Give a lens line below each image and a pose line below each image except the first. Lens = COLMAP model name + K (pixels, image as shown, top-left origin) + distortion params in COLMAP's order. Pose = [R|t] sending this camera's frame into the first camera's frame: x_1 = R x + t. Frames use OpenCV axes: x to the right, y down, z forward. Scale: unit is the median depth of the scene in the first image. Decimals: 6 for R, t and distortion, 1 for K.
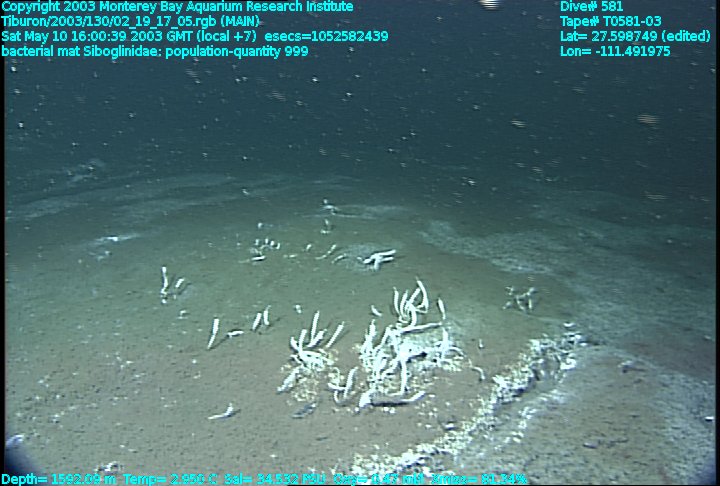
lens RADIAL K [[493.2, 0, 360.0], [0, 493.2, 243.0], [0, 0, 1]] dist [-0.061770, 0.004201]
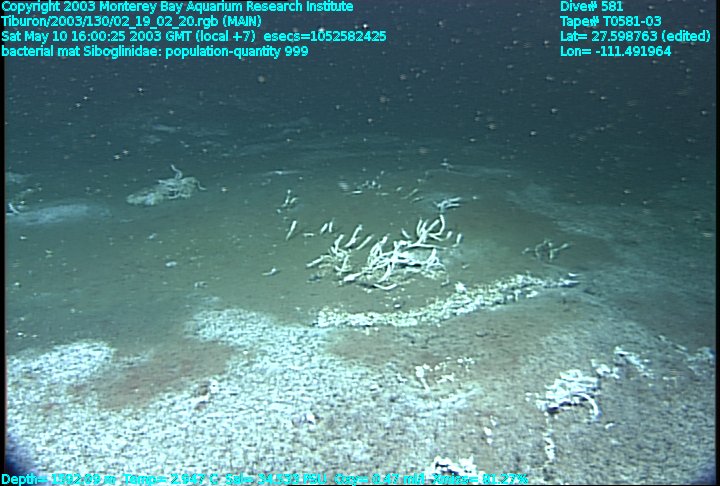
lens RADIAL K [[493.2, 0, 360.0], [0, 493.2, 243.0], [0, 0, 1]] dist [-0.061770, 0.004201]
pose [[0.894067, 0.151919, -0.421384, 0.498614], [-0.130910, 0.988278, 0.078541, 0.081394], [0.428377, -0.015058, 0.903475, -0.225140]]
